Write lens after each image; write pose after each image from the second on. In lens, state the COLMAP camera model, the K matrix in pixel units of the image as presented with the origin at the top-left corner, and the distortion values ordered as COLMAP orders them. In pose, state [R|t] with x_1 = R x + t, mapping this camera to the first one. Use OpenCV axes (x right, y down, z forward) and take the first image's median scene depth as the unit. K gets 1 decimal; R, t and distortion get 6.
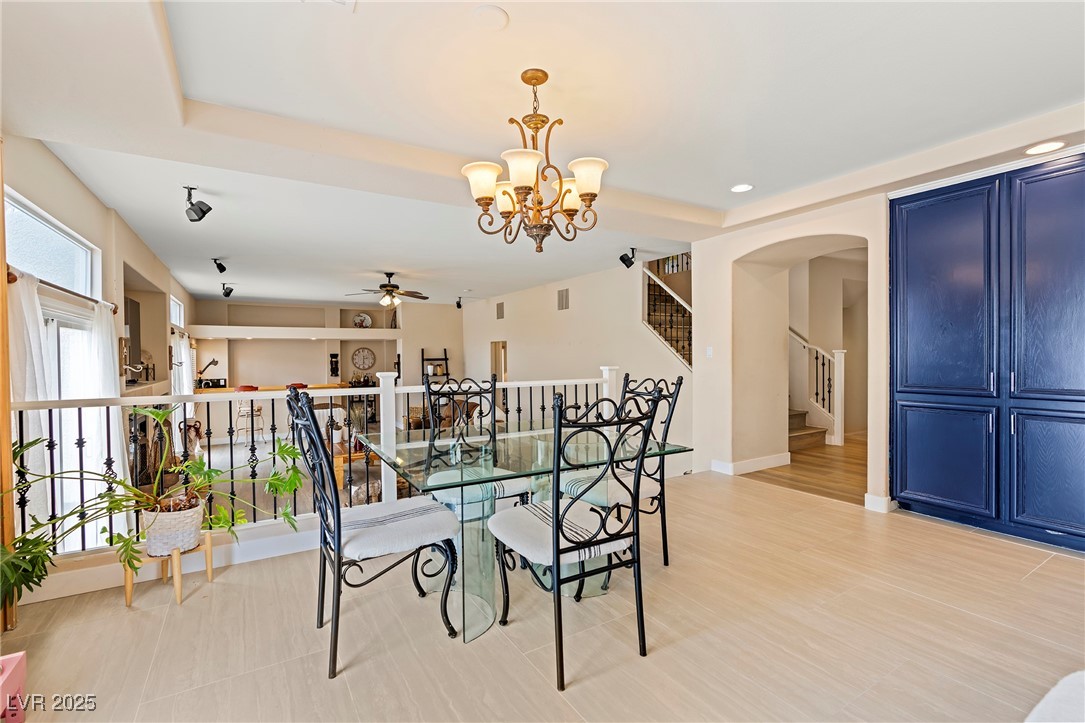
lens RADIAL K [[488.4, 0, 546.3], [0, 488.4, 358.9], [0, 0, 1]] dist [-0.006937, 0.002958]
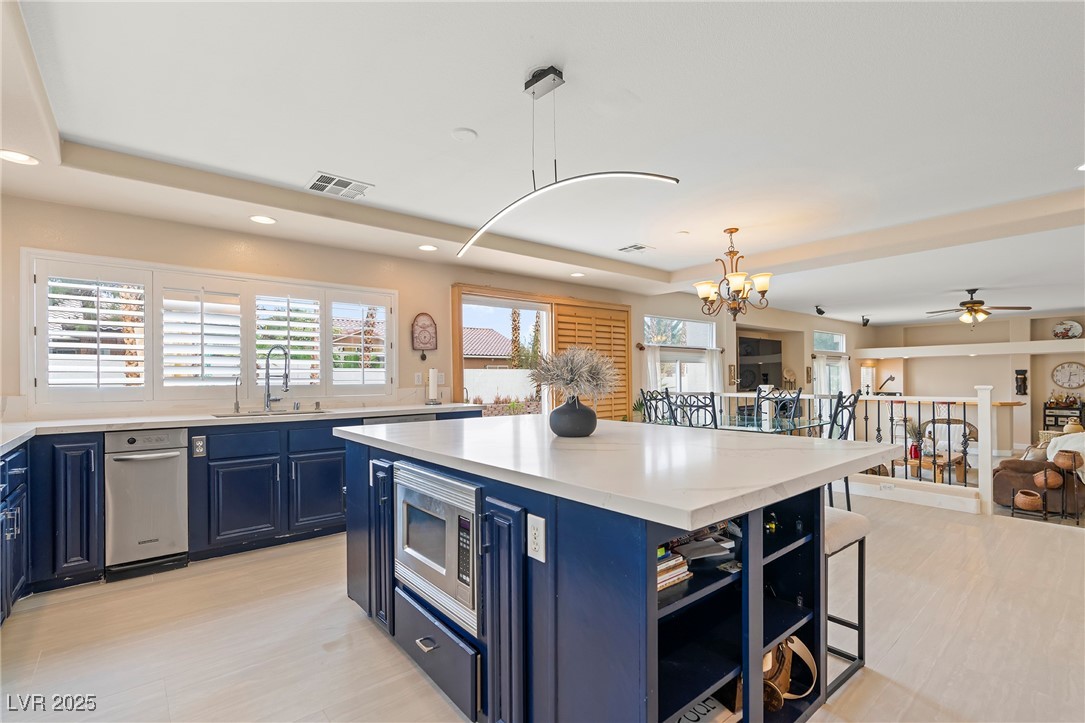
lens RADIAL K [[488.4, 0, 541.2], [0, 488.4, 371.0], [0, 0, 1]] dist [-0.006937, 0.002958]
pose [[0.123301, -0.008295, -0.992335, 0.391754], [0.001251, 0.999966, -0.008204, -0.002356], [0.992369, -0.000230, 0.123307, 0.005341]]
